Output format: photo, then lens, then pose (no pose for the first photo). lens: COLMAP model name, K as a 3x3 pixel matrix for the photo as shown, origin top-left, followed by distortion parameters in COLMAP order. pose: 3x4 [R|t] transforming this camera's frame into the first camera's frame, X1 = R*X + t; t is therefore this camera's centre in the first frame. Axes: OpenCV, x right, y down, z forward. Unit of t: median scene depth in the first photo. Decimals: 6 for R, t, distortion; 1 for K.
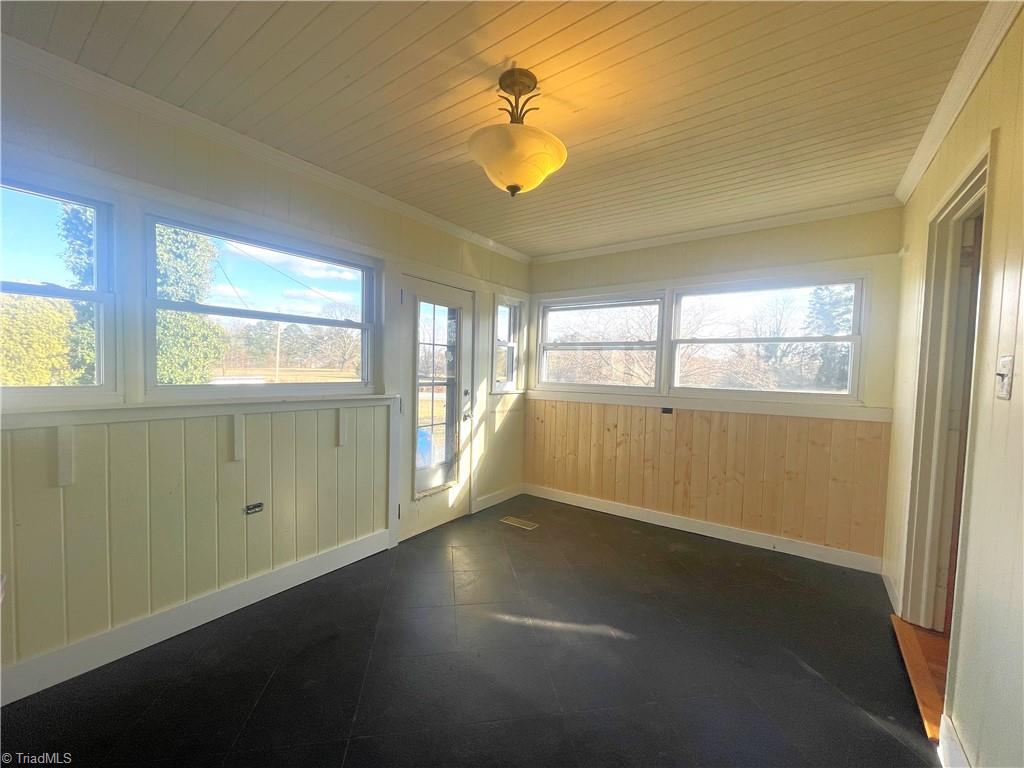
lens RADIAL K [[411.8, 0, 509.1], [0, 411.8, 386.3], [0, 0, 1]] dist [0.001200, -0.000447]
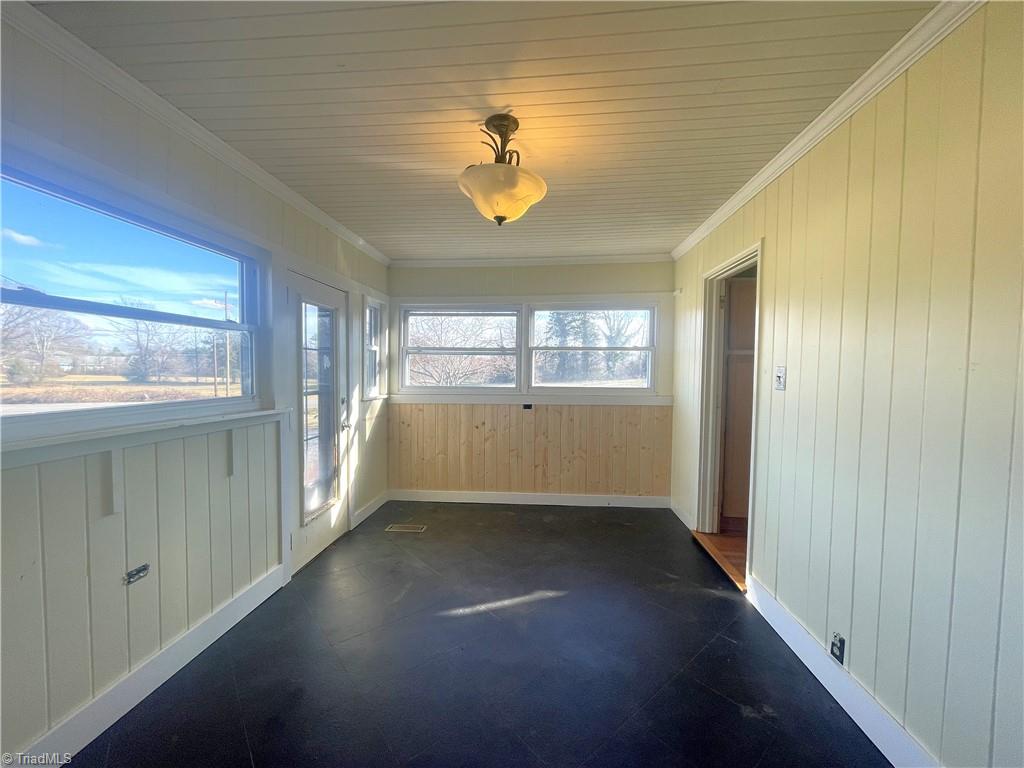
lens RADIAL K [[411.8, 0, 508.6], [0, 411.8, 386.8], [0, 0, 1]] dist [0.001200, -0.000447]
pose [[0.858906, -0.037755, 0.510740, -0.264220], [0.034658, 0.999278, 0.015585, -0.018384], [-0.510960, 0.004315, 0.859594, 0.012903]]
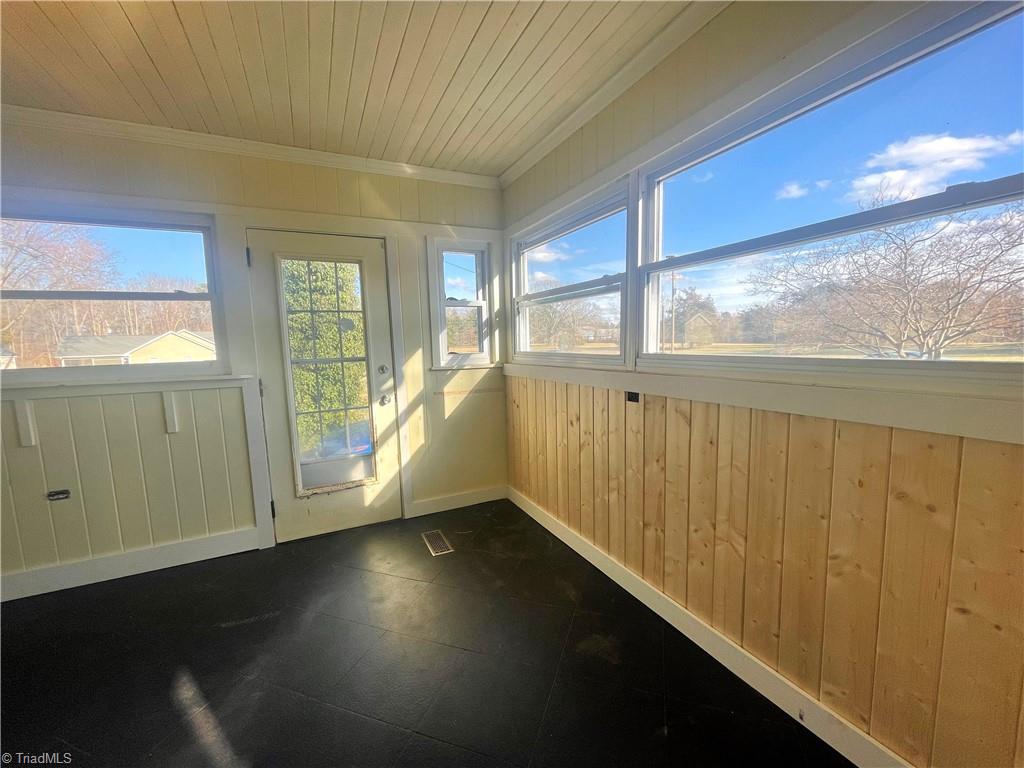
lens RADIAL K [[411.8, 0, 507.4], [0, 411.8, 388.6], [0, 0, 1]] dist [0.001200, -0.000447]
pose [[0.873653, 0.006804, -0.486503, 0.508250], [0.029841, 0.997271, 0.067535, 0.005779], [0.485634, -0.073520, 0.871065, 0.431716]]
